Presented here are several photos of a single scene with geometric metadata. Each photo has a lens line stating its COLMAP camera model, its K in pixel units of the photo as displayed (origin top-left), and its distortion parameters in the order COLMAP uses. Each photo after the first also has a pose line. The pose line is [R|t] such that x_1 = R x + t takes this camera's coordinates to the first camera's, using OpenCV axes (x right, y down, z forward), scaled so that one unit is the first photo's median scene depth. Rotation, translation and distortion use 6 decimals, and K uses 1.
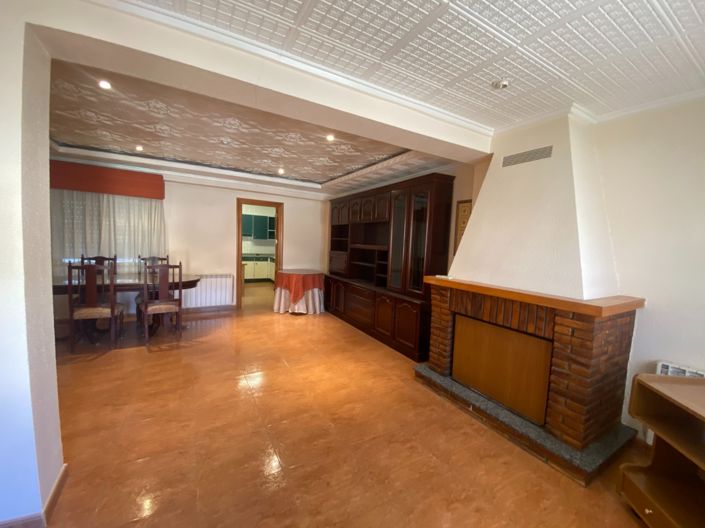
lens RADIAL K [[287.0, 0, 361.4], [0, 287.0, 262.9], [0, 0, 1]] dist [-0.015692, -0.002353]
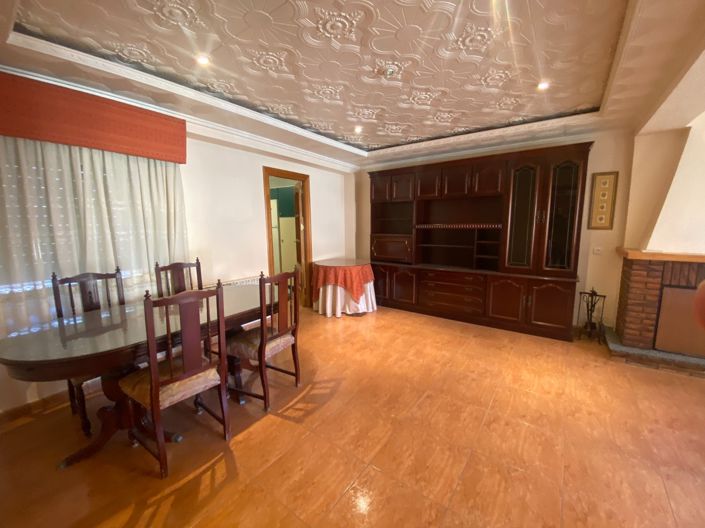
lens RADIAL K [[287.0, 0, 350.8], [0, 287.0, 262.4], [0, 0, 1]] dist [-0.015692, -0.002353]
pose [[0.920130, -0.101470, 0.378240, -0.677164], [0.076058, 0.993761, 0.081571, -0.045316], [-0.384157, -0.046288, 0.922107, 0.342575]]
